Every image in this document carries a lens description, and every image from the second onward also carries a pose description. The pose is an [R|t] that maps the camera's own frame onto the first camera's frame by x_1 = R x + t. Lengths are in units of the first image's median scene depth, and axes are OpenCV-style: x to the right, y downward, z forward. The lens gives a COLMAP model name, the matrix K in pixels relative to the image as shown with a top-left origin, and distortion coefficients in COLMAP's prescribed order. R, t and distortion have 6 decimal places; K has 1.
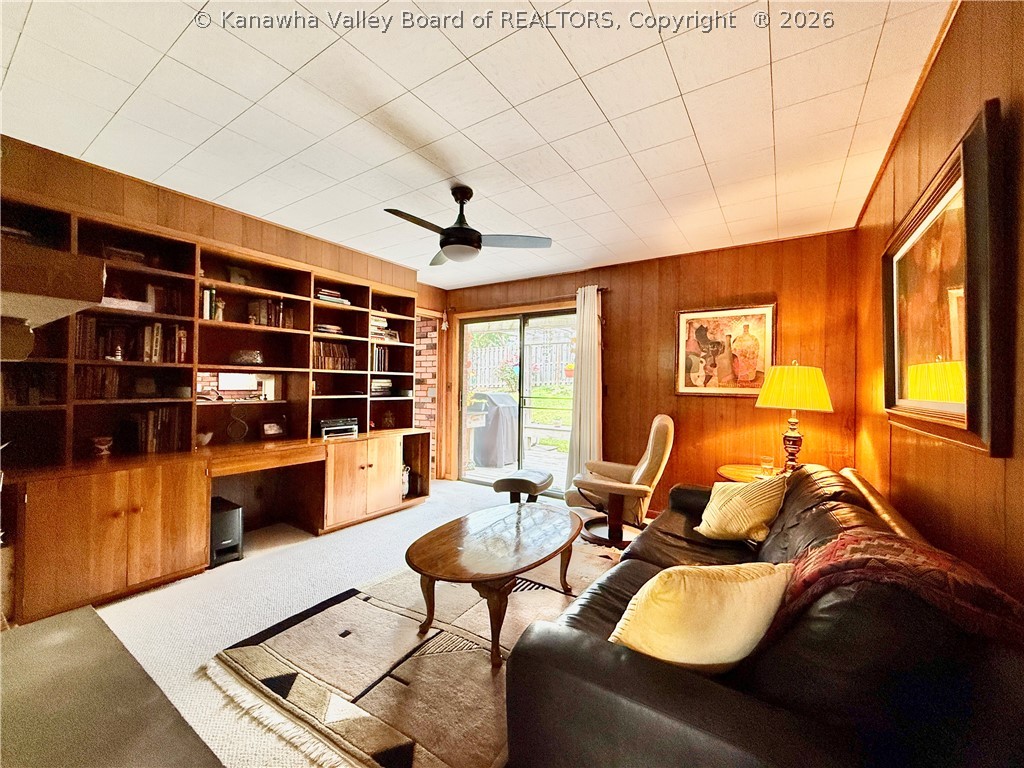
lens RADIAL K [[409.8, 0, 513.6], [0, 409.8, 385.0], [0, 0, 1]] dist [0.000855, 0.000256]
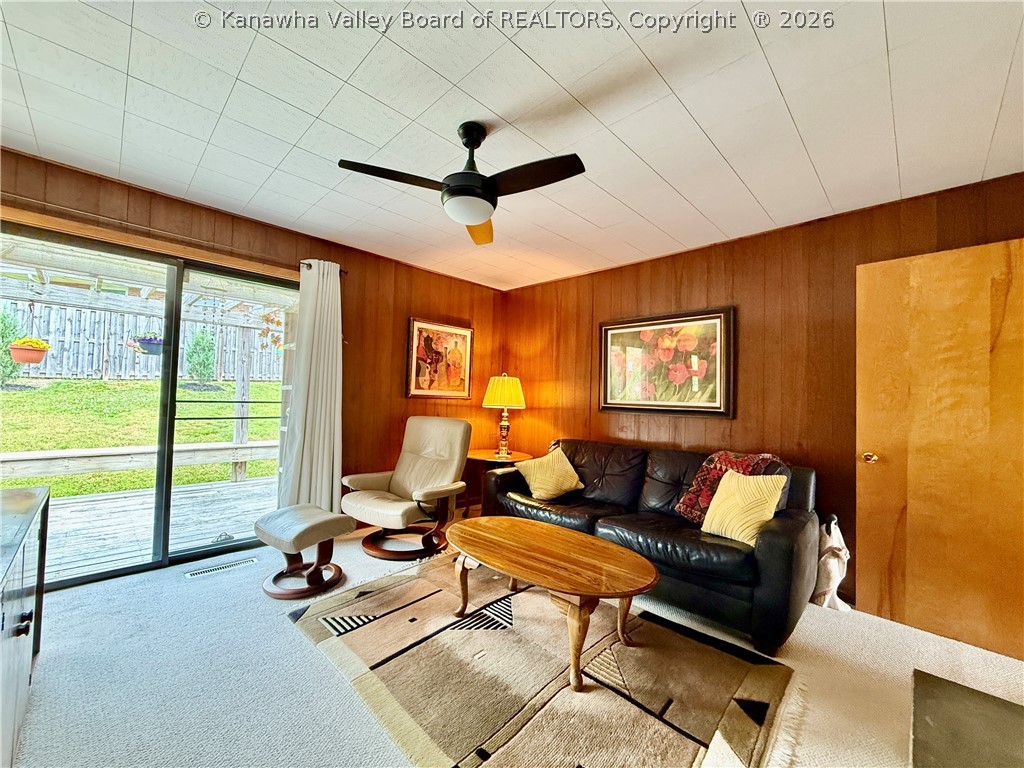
lens RADIAL K [[409.8, 0, 511.0], [0, 409.8, 382.5], [0, 0, 1]] dist [0.000855, 0.000256]
pose [[0.191481, 0.027521, 0.981110, -0.625847], [-0.027963, 0.999354, -0.022576, 0.004129], [-0.981098, -0.023112, 0.192127, 0.575979]]
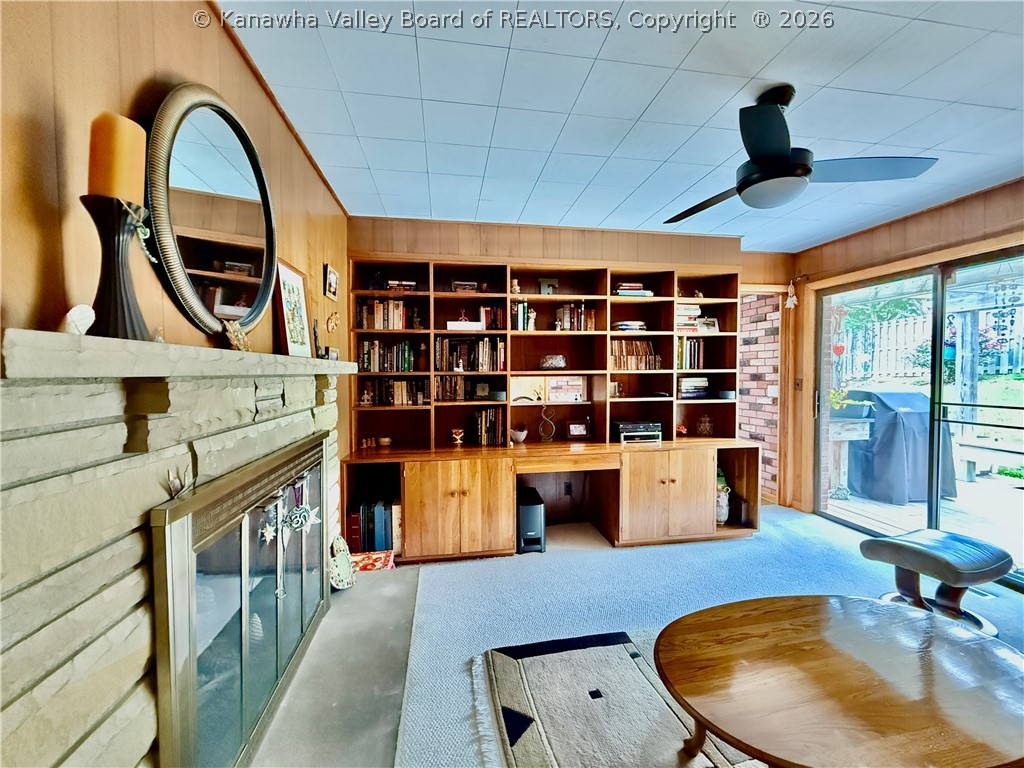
lens RADIAL K [[409.8, 0, 508.9], [0, 409.8, 386.0], [0, 0, 1]] dist [0.000855, 0.000256]
pose [[0.678253, 0.005078, -0.734811, 0.049440], [0.017033, 0.999599, 0.022629, -0.028439], [0.734631, -0.027864, 0.677894, 0.180665]]
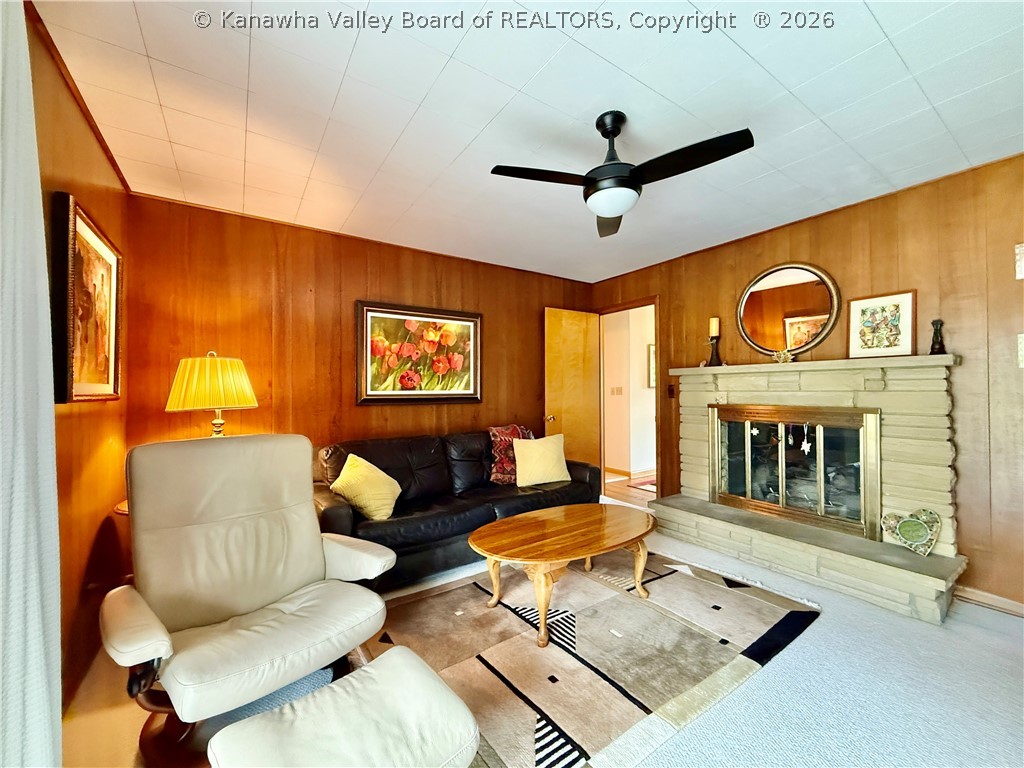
lens RADIAL K [[409.8, 0, 515.5], [0, 409.8, 385.8], [0, 0, 1]] dist [0.000855, 0.000256]
pose [[-0.927460, -0.006956, 0.373857, -0.183424], [-0.008951, 0.999953, -0.003602, 0.006193], [-0.373815, -0.006687, -0.927479, 1.290851]]
